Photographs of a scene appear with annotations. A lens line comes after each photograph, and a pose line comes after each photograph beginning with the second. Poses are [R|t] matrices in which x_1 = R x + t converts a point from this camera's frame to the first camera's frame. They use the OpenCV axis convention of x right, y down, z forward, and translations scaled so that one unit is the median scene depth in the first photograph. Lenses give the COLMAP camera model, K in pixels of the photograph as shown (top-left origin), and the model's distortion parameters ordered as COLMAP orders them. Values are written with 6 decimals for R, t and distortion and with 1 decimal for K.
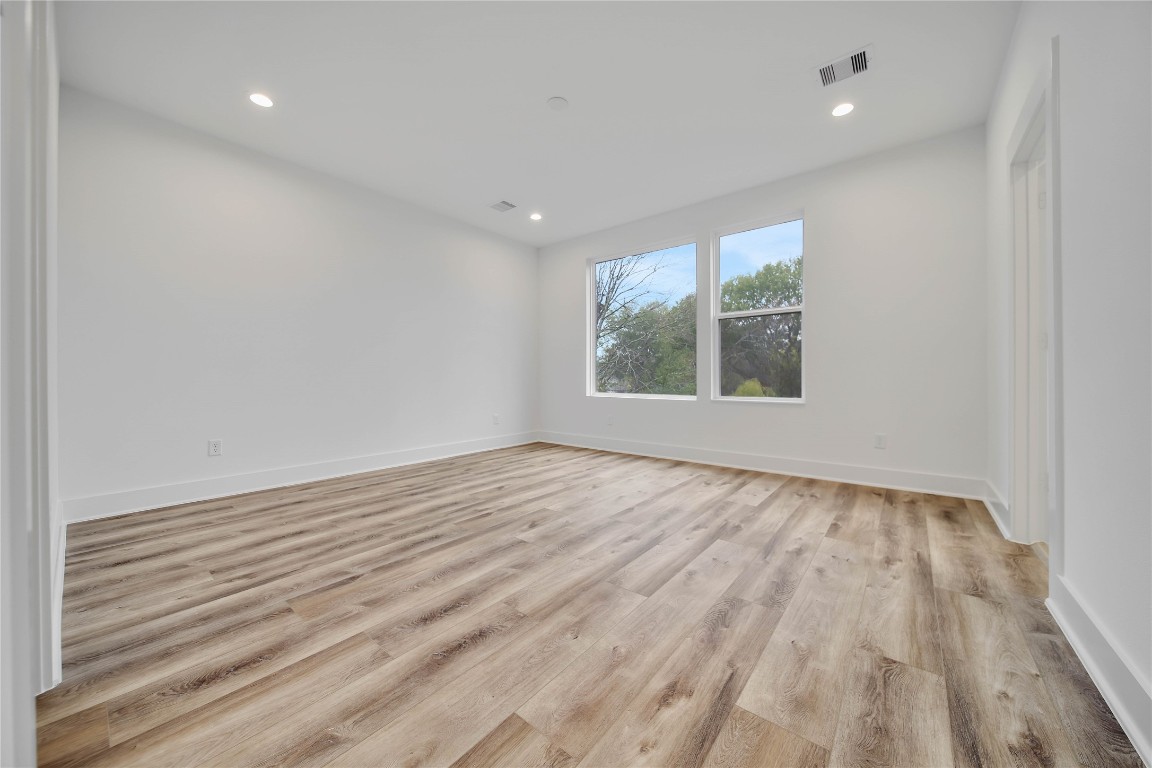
lens RADIAL K [[409.4, 0, 576.0], [0, 409.4, 384.0], [0, 0, 1]] dist [-0.000044, -0.000011]
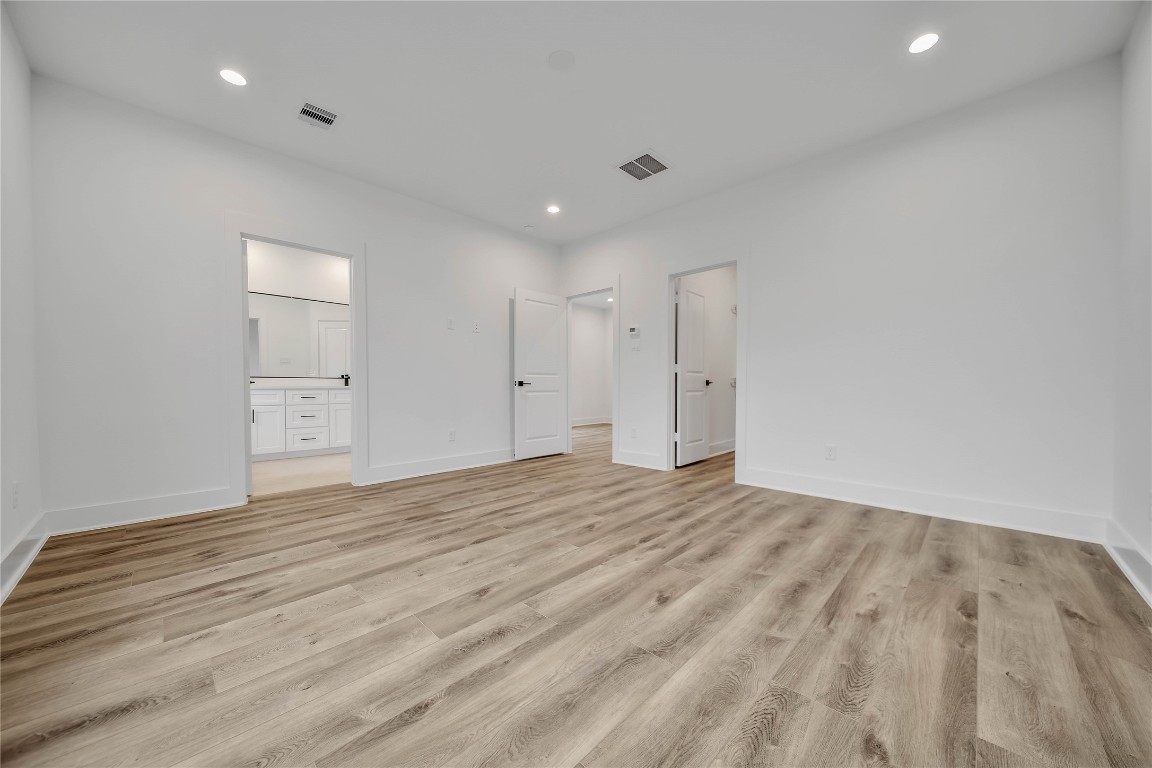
lens RADIAL K [[409.4, 0, 576.0], [0, 409.4, 384.0], [0, 0, 1]] dist [-0.000044, -0.000011]
pose [[-0.995411, 0.003808, 0.095619, -0.182565], [0.005024, 0.999910, 0.012479, -0.035091], [-0.095562, 0.012902, -0.995340, 2.203686]]
